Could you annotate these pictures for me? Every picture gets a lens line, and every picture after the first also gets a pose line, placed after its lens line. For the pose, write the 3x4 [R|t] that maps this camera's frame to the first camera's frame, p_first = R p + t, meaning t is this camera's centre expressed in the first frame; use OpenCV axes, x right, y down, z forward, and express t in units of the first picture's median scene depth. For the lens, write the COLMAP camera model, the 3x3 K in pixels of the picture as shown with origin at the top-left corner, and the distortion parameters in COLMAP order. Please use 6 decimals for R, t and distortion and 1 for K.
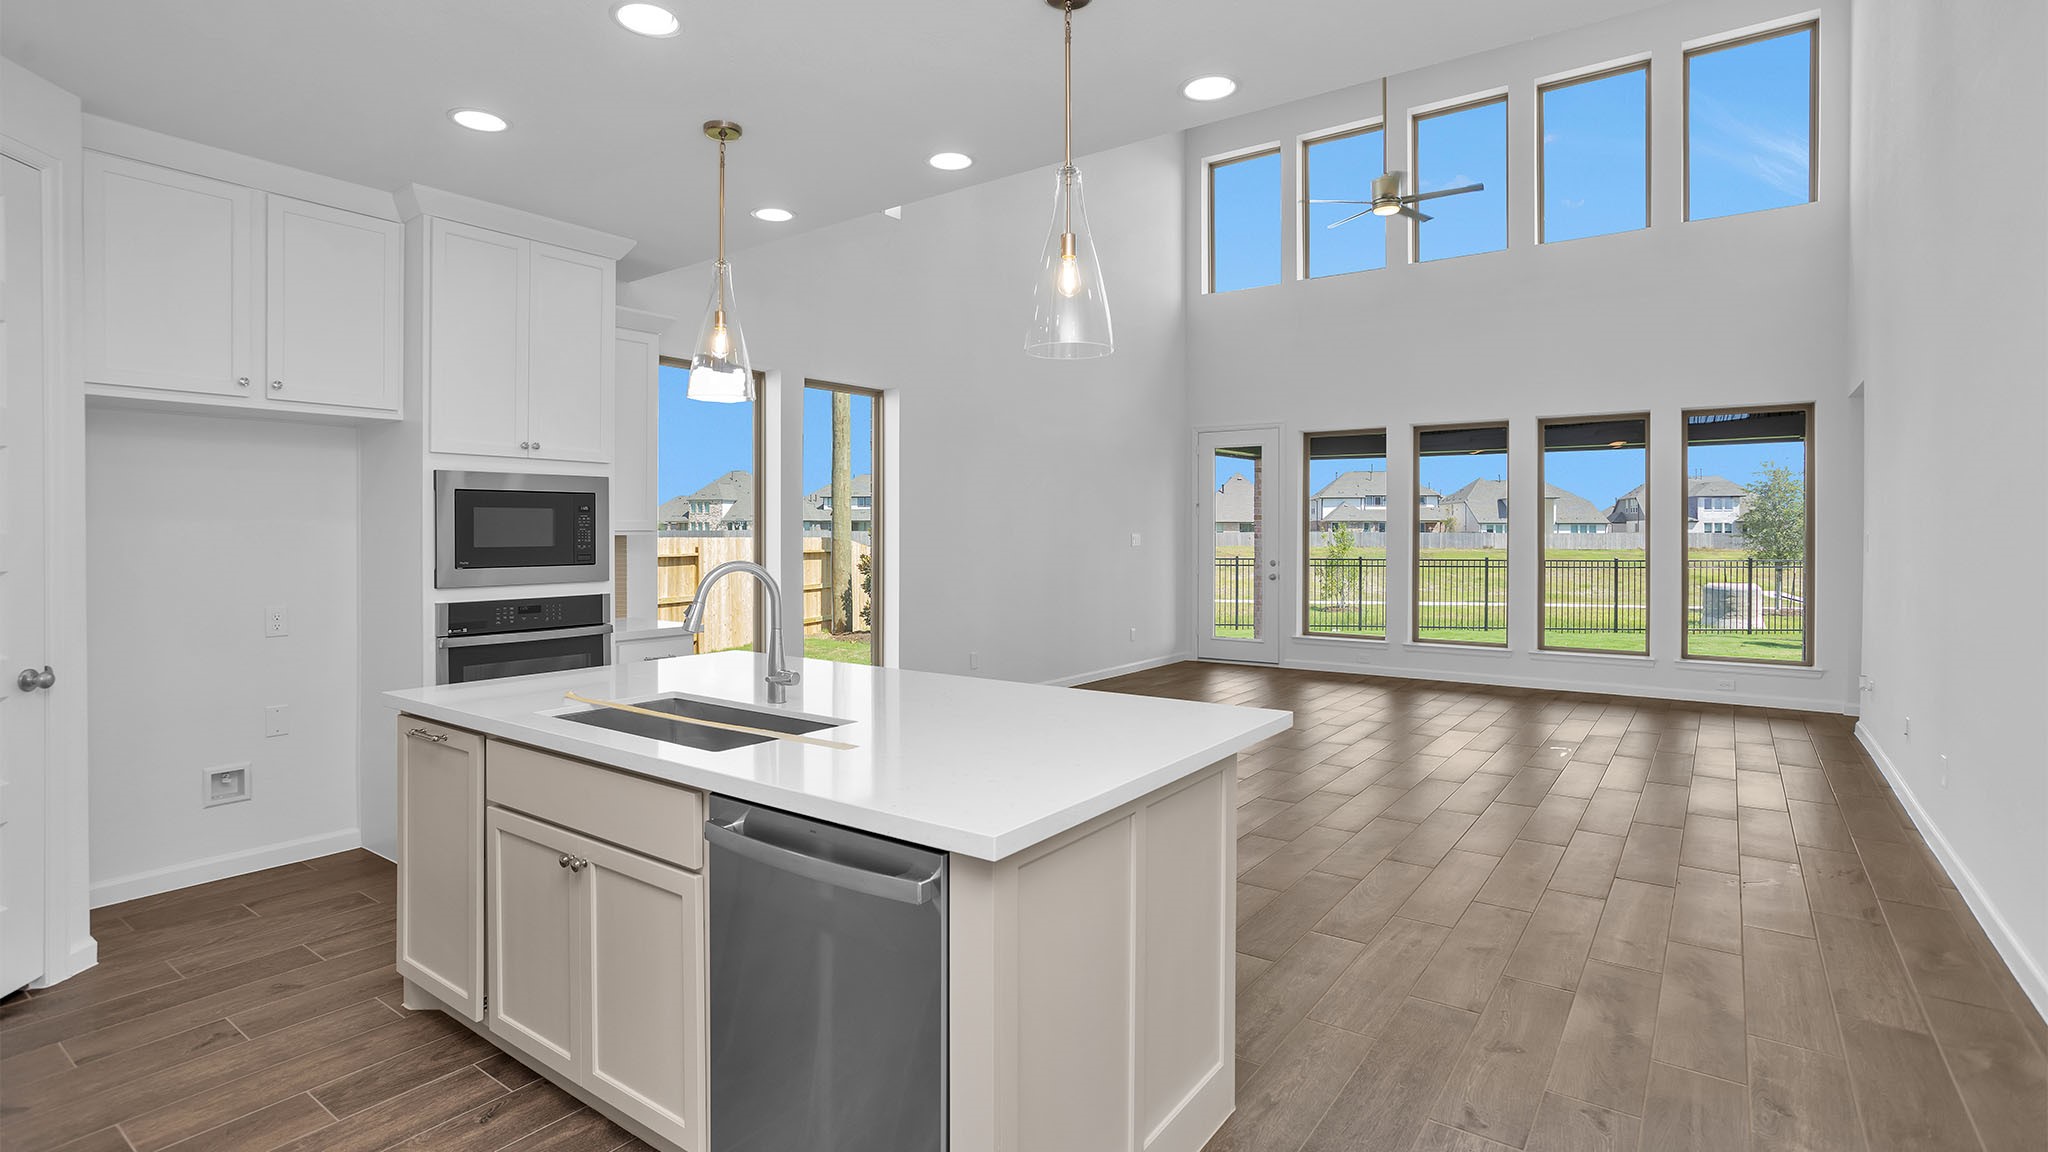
lens RADIAL K [[980.6, 0, 1014.8], [0, 980.6, 560.7], [0, 0, 1]] dist [-0.059672, 0.038606]
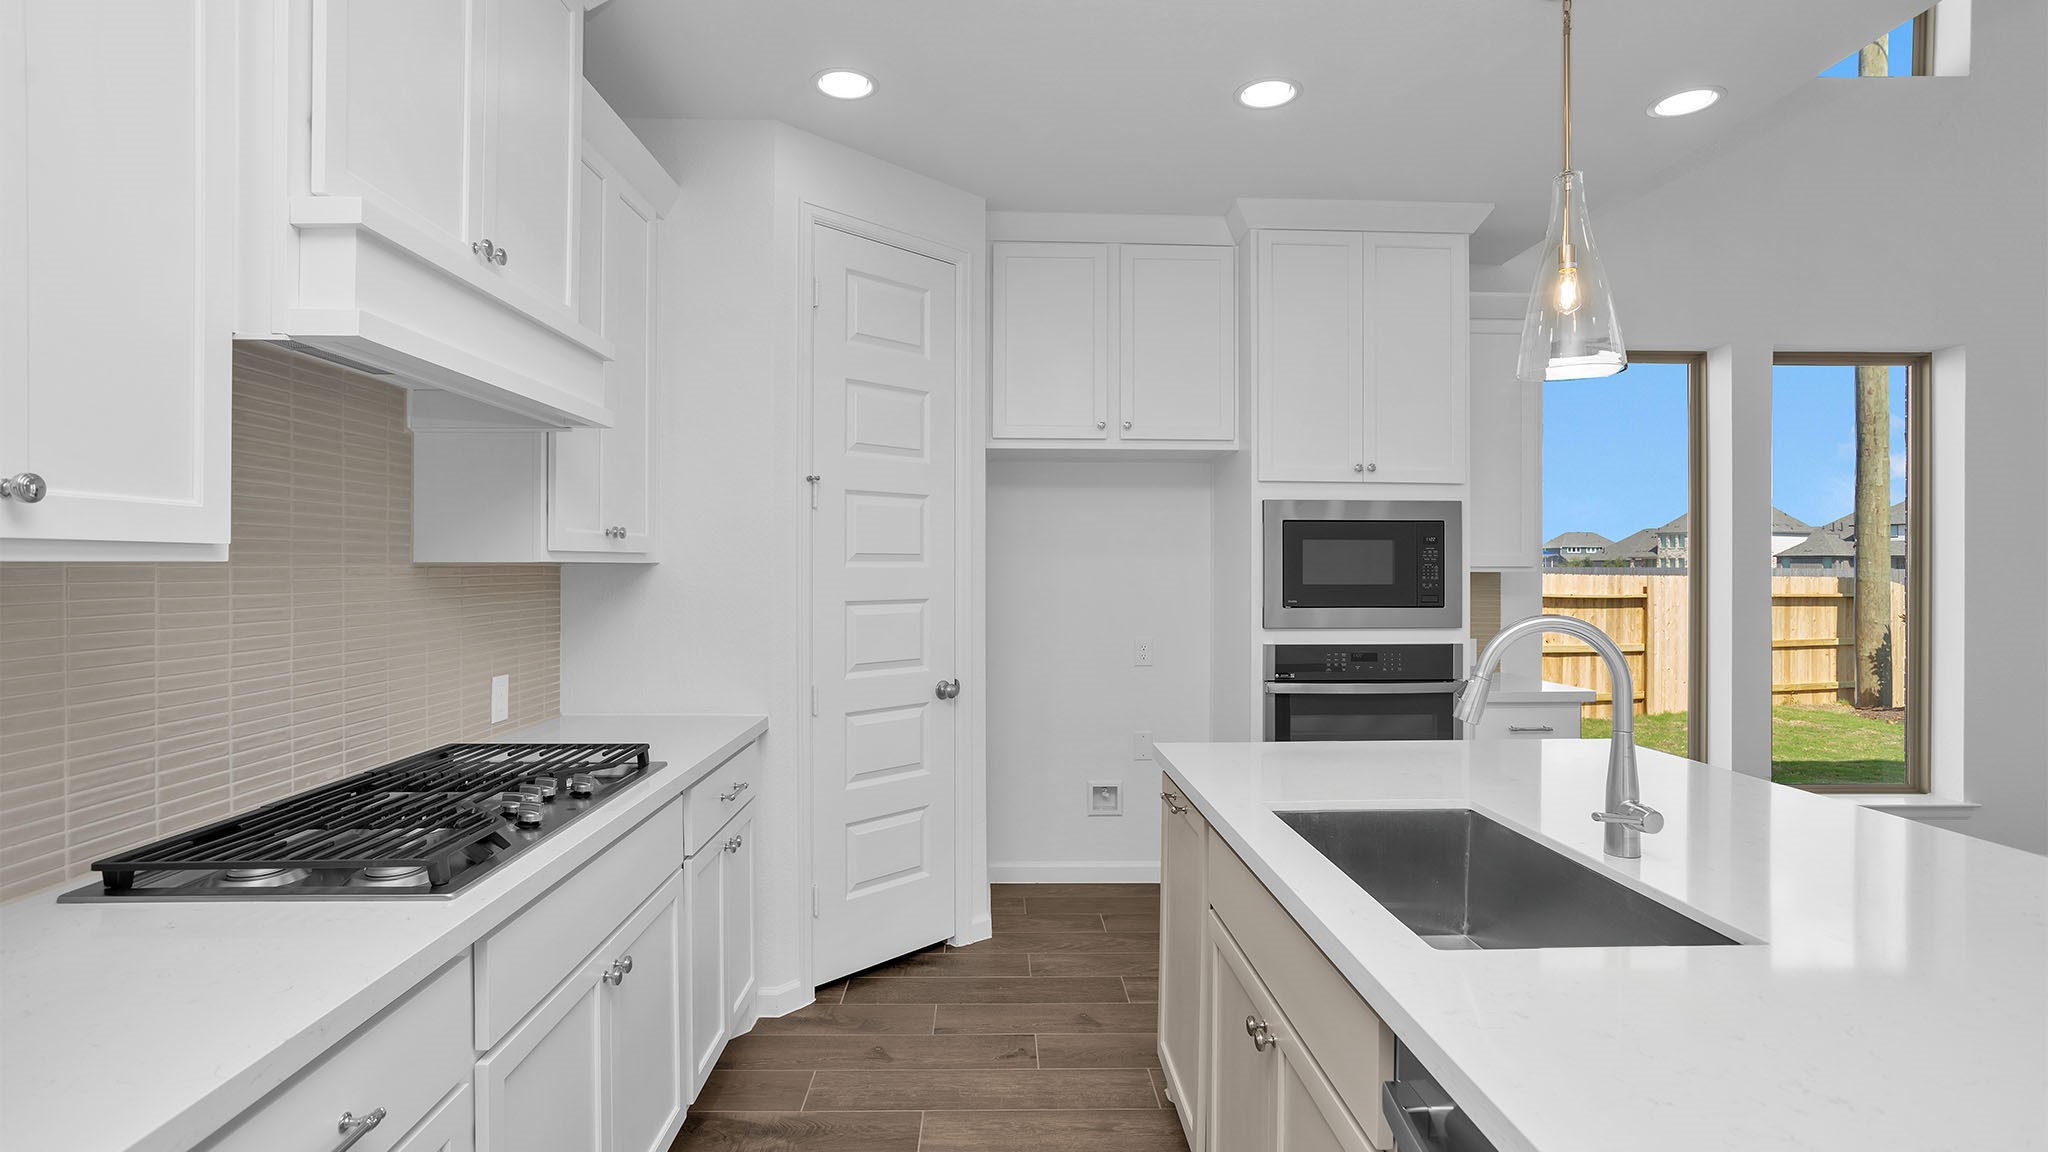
lens RADIAL K [[980.6, 0, 1014.8], [0, 980.6, 560.7], [0, 0, 1]] dist [-0.059672, 0.038606]
pose [[0.610995, -0.003239, -0.791628, -0.003079], [-0.026553, 0.999345, -0.024582, -0.006365], [0.791189, 0.036040, 0.610509, 0.228107]]
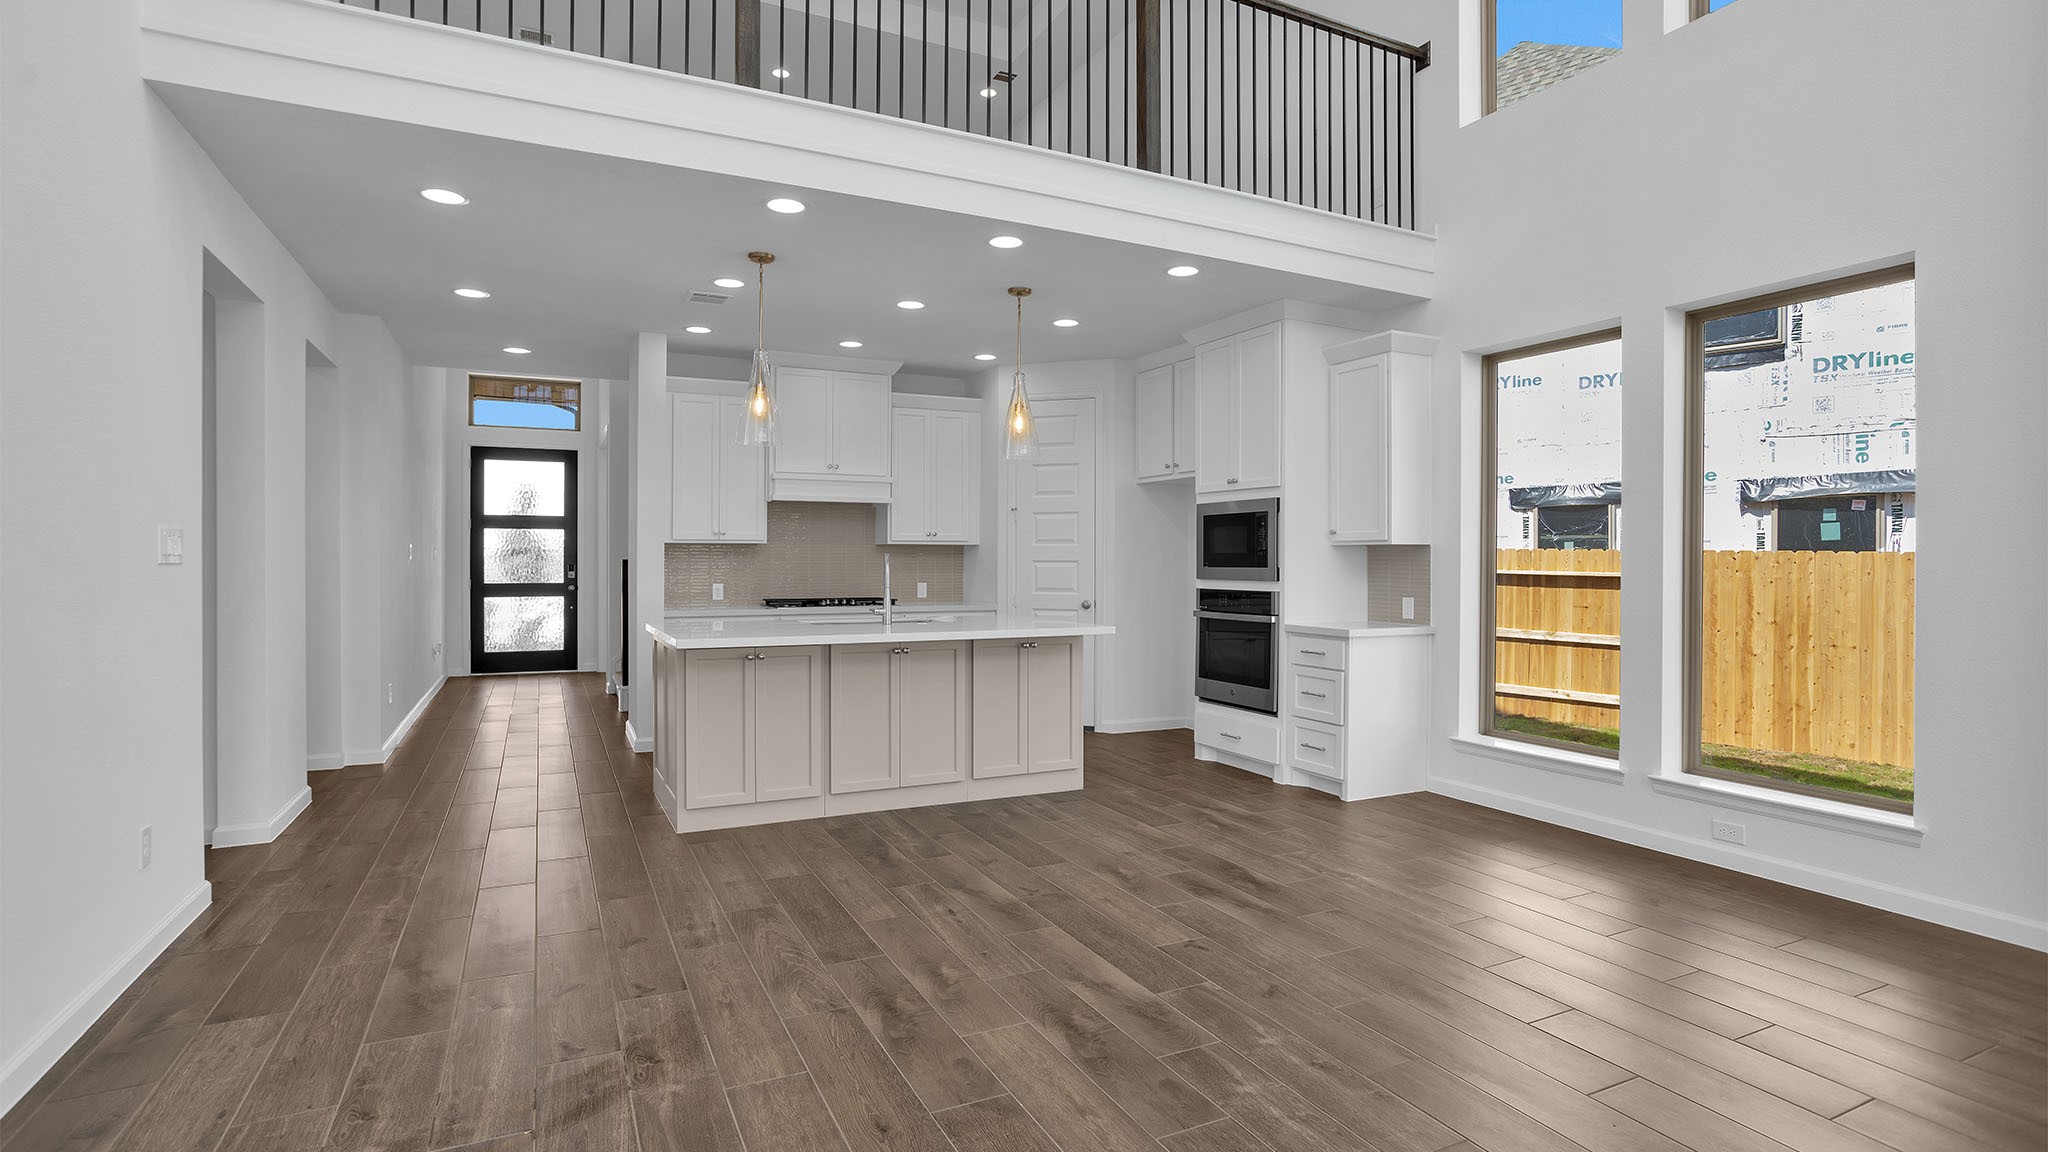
lens RADIAL K [[980.6, 0, 1014.8], [0, 980.6, 560.7], [0, 0, 1]] dist [-0.059672, 0.038606]
pose [[-0.456351, -0.001432, -0.889799, 0.935535], [-0.029360, 0.999478, 0.013450, -0.013344], [0.889315, 0.032263, -0.456155, 1.404413]]
